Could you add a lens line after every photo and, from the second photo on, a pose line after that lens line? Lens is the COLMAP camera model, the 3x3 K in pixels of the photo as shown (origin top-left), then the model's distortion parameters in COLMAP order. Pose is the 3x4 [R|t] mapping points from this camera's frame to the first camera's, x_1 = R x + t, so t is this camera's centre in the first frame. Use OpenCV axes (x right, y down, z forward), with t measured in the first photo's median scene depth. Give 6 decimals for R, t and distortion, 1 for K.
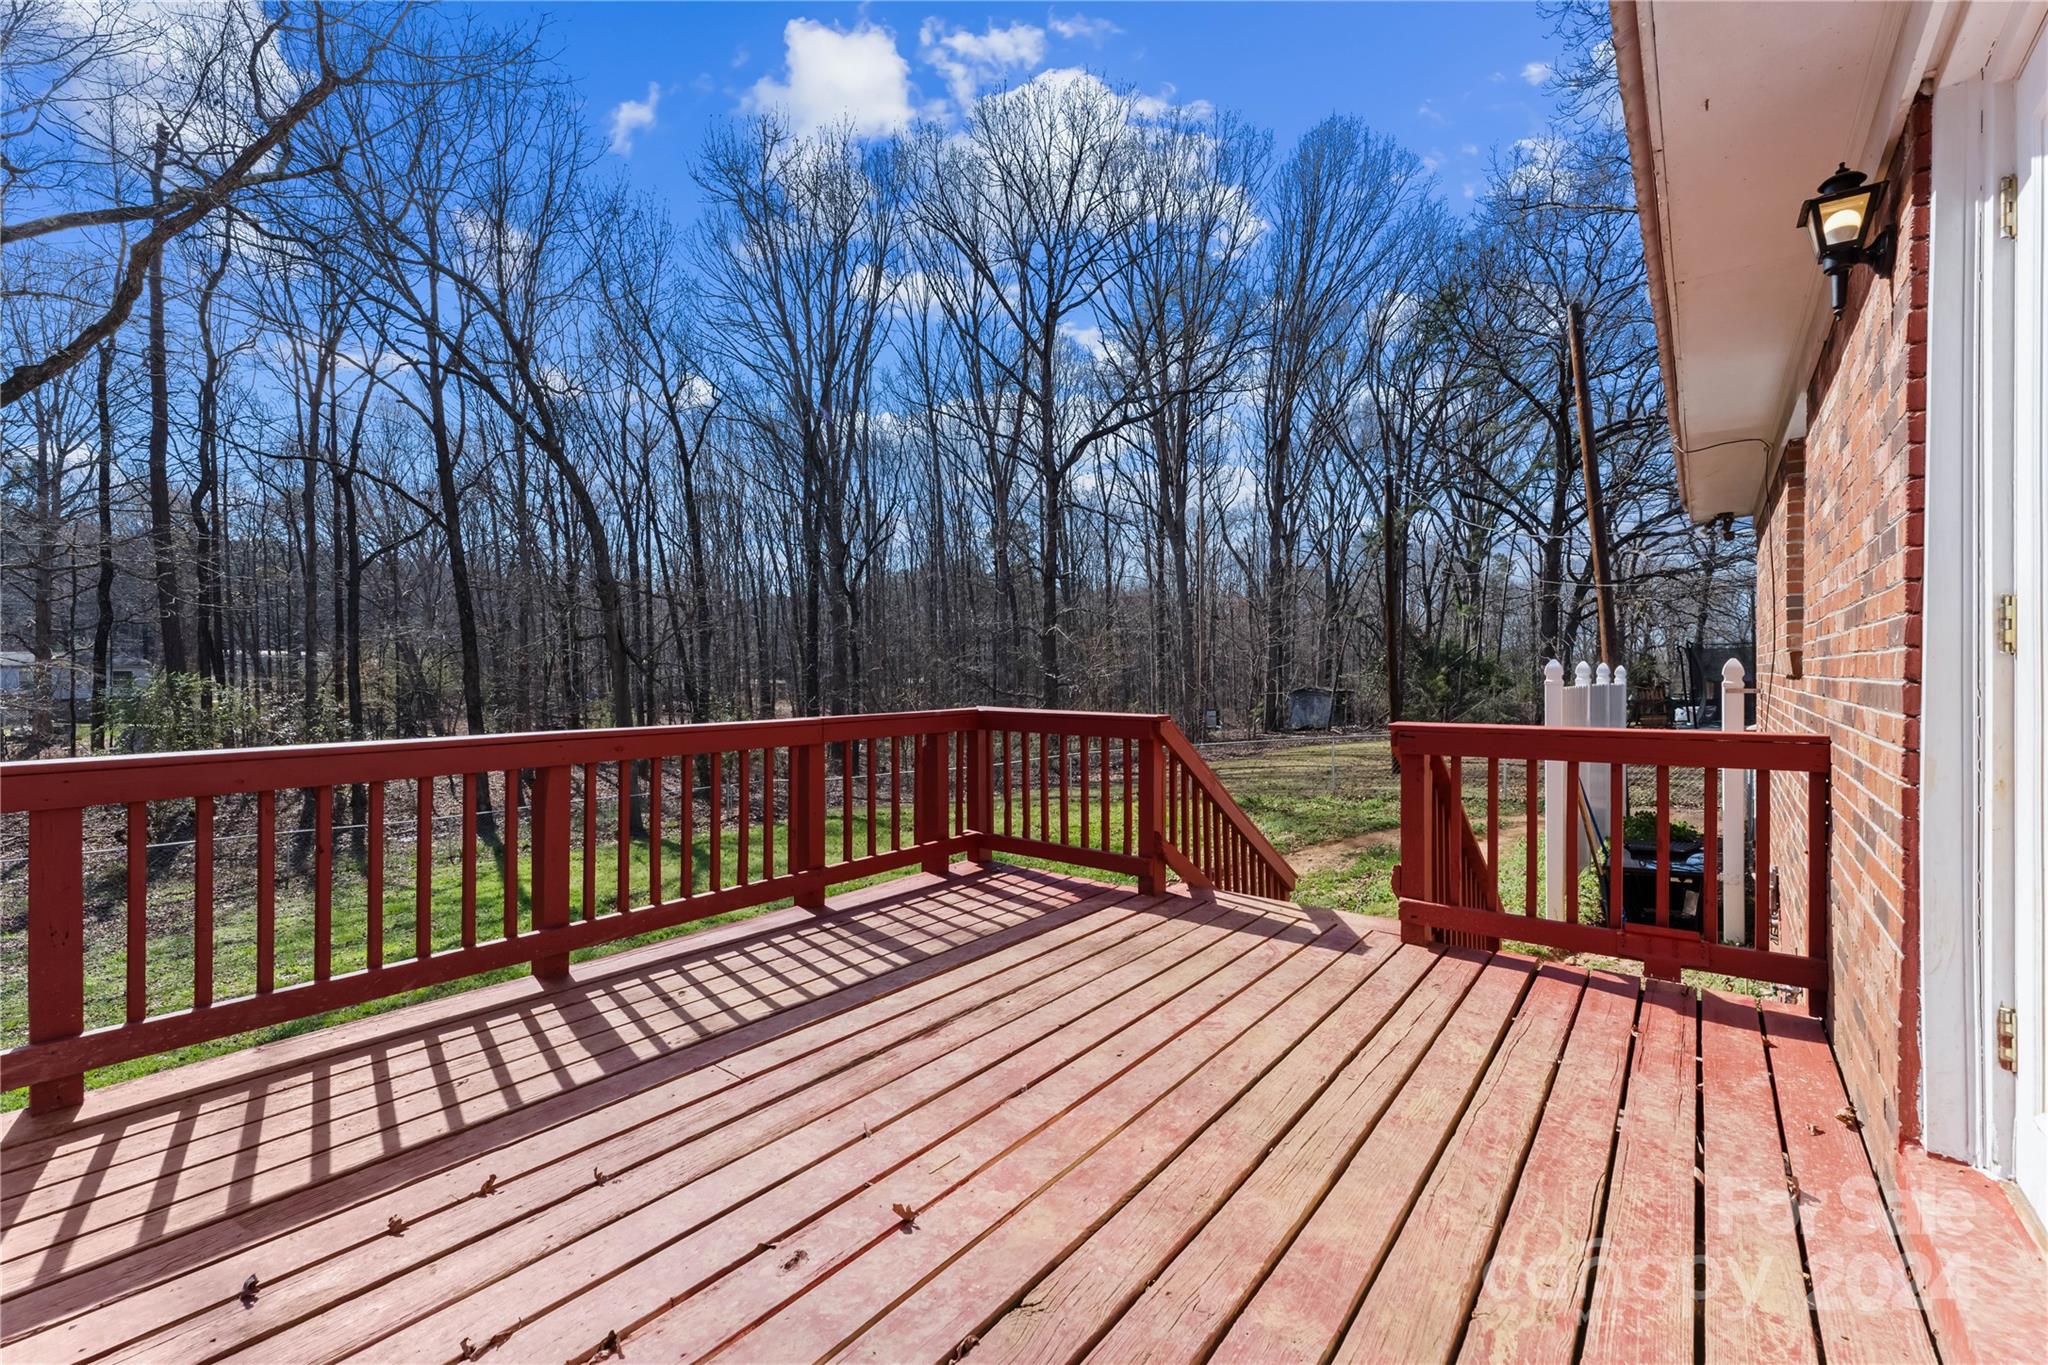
lens RADIAL K [[840.4, 0, 1026.9], [0, 840.4, 675.7], [0, 0, 1]] dist [0.014075, -0.000679]
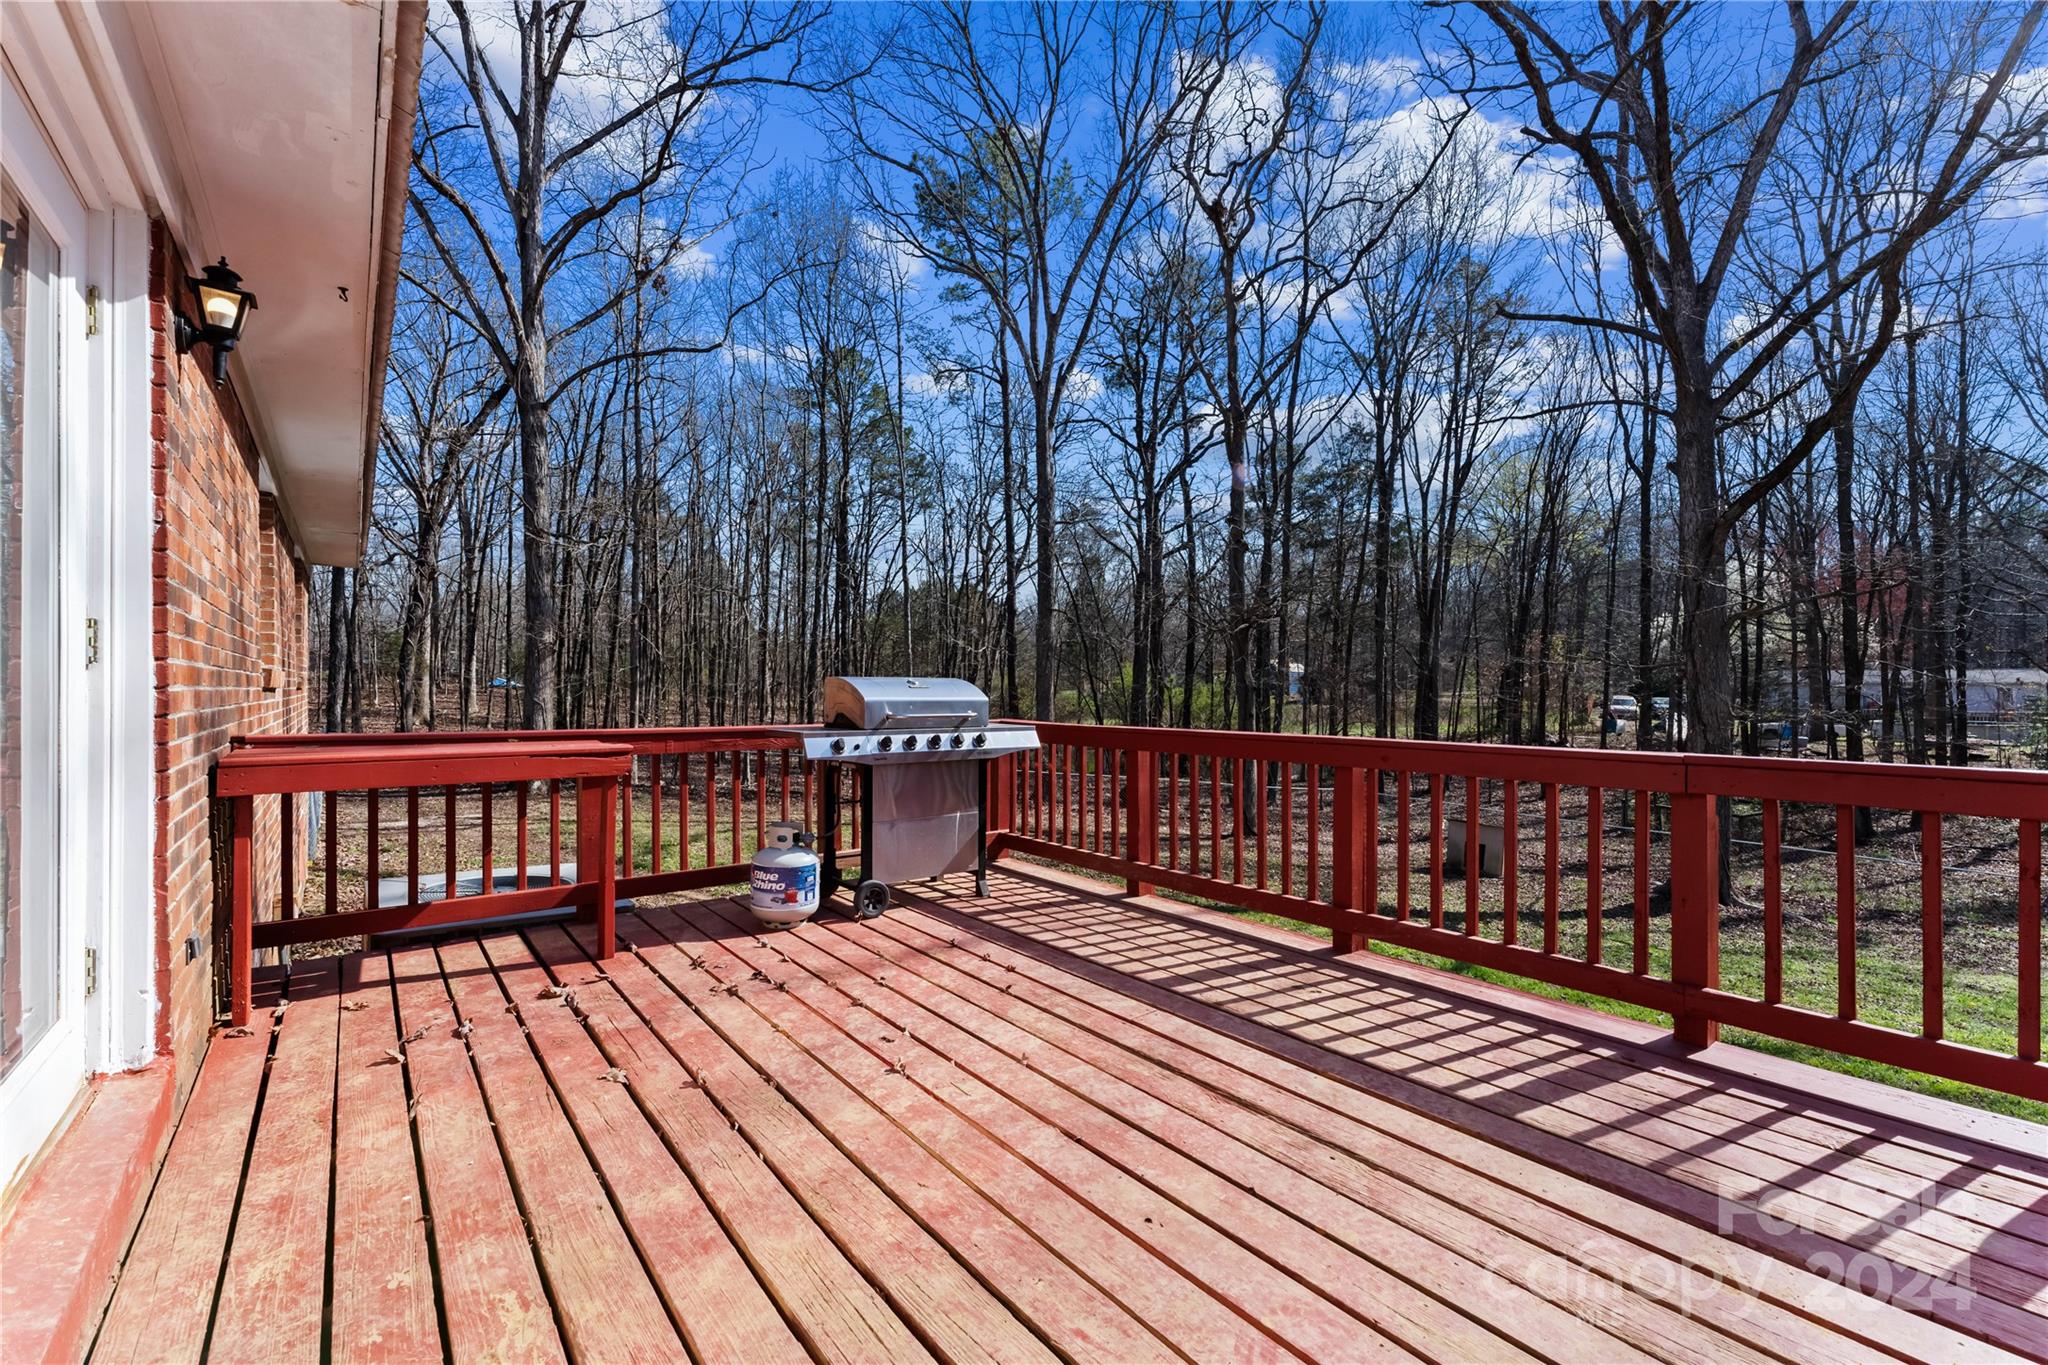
lens RADIAL K [[840.4, 0, 1026.4], [0, 840.4, 686.0], [0, 0, 1]] dist [0.014075, -0.000679]
pose [[-0.211827, -0.003226, -0.977302, 0.680173], [-0.005105, 0.999985, -0.002194, 0.001834], [0.977294, 0.004525, -0.211840, 0.859875]]
